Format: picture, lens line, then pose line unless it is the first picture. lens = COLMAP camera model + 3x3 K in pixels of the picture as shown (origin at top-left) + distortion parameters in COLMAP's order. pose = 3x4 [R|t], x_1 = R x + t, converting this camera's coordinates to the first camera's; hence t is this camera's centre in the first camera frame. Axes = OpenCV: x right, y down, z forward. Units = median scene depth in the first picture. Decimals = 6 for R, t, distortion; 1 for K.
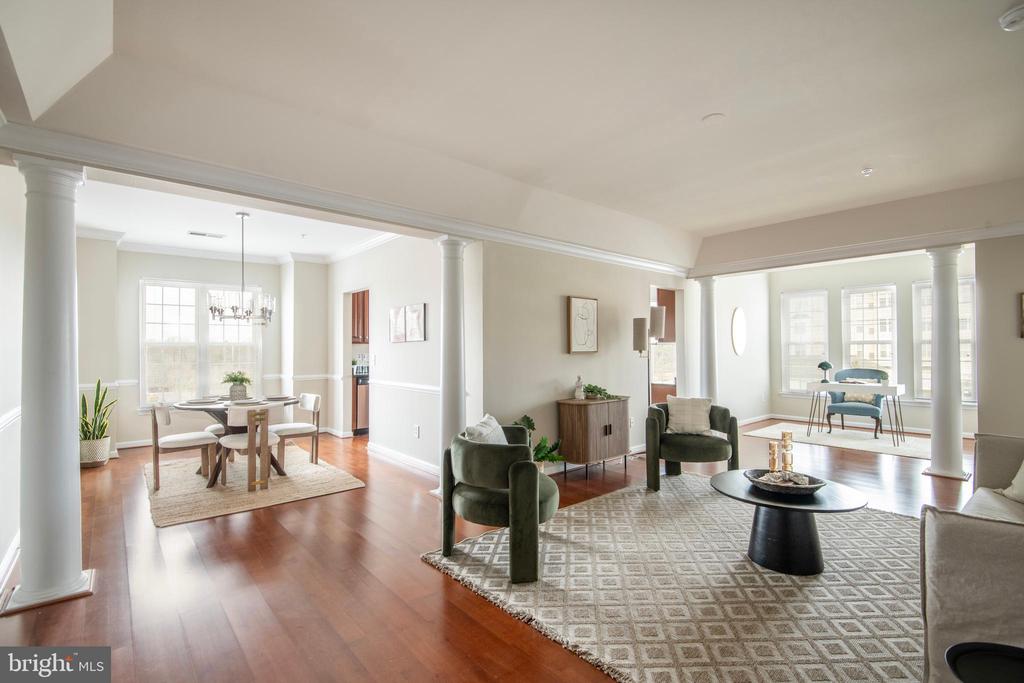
lens RADIAL K [[469.0, 0, 510.6], [0, 469.0, 350.7], [0, 0, 1]] dist [-0.012570, -0.003601]
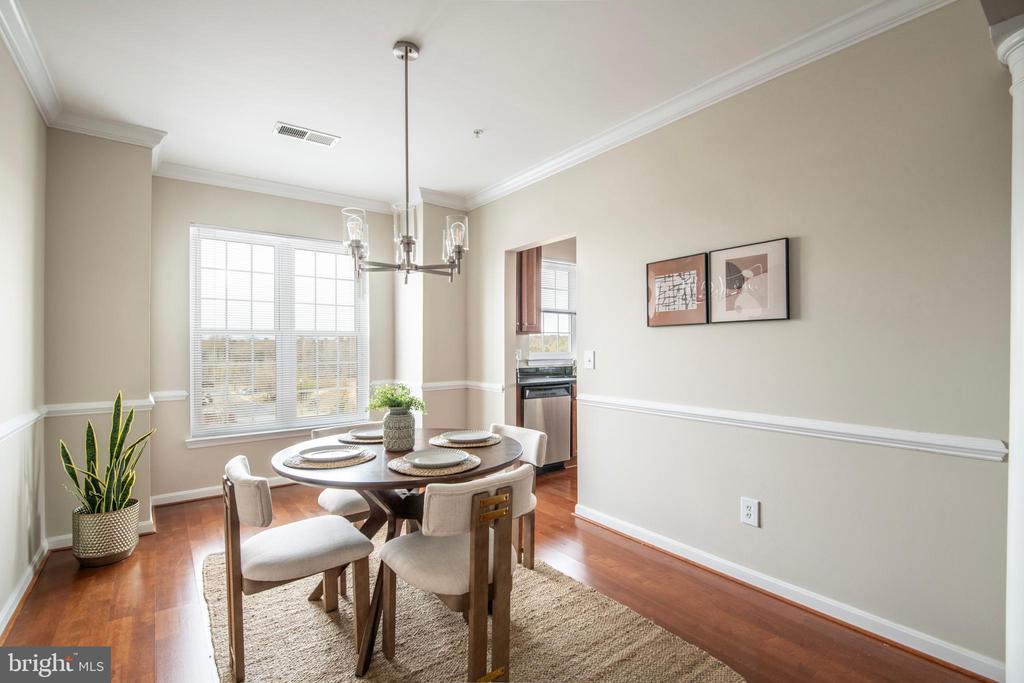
lens RADIAL K [[469.0, 0, 509.3], [0, 469.0, 348.9], [0, 0, 1]] dist [-0.012570, -0.003601]
pose [[0.997783, 0.003254, -0.066470, -0.444068], [-0.003141, 0.999993, 0.001815, 0.007978], [0.066475, -0.001603, 0.997787, 0.545110]]
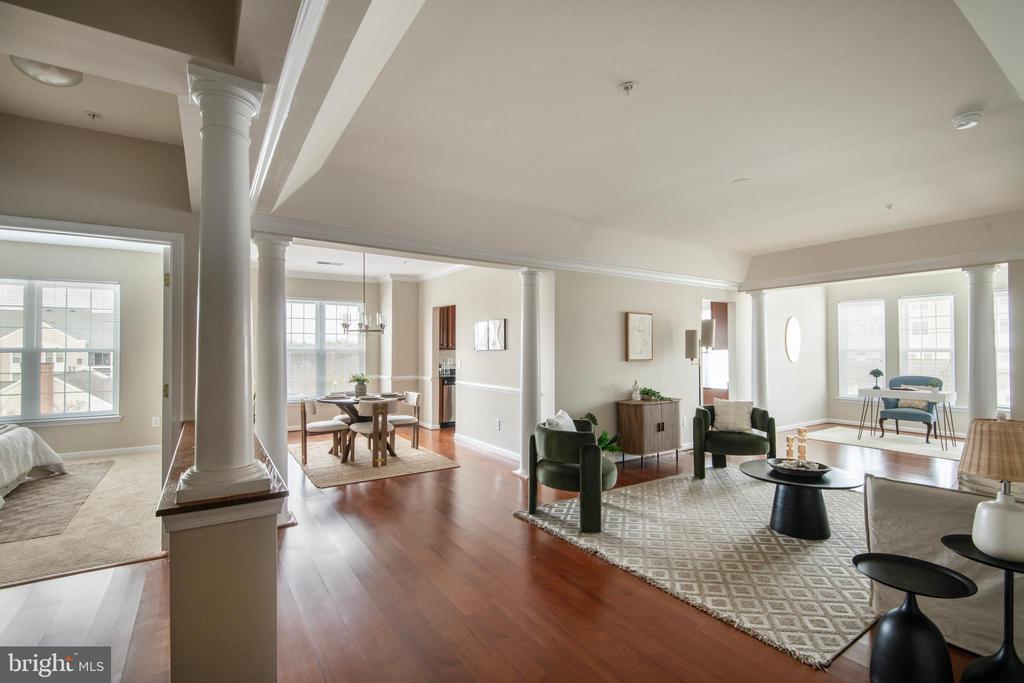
lens RADIAL K [[469.0, 0, 504.6], [0, 469.0, 344.0], [0, 0, 1]] dist [-0.012570, -0.003601]
pose [[0.990293, 0.001990, -0.138980, -0.016800], [-0.004268, 0.999861, -0.016096, -0.017483], [0.138929, 0.016533, 0.990164, -0.212417]]
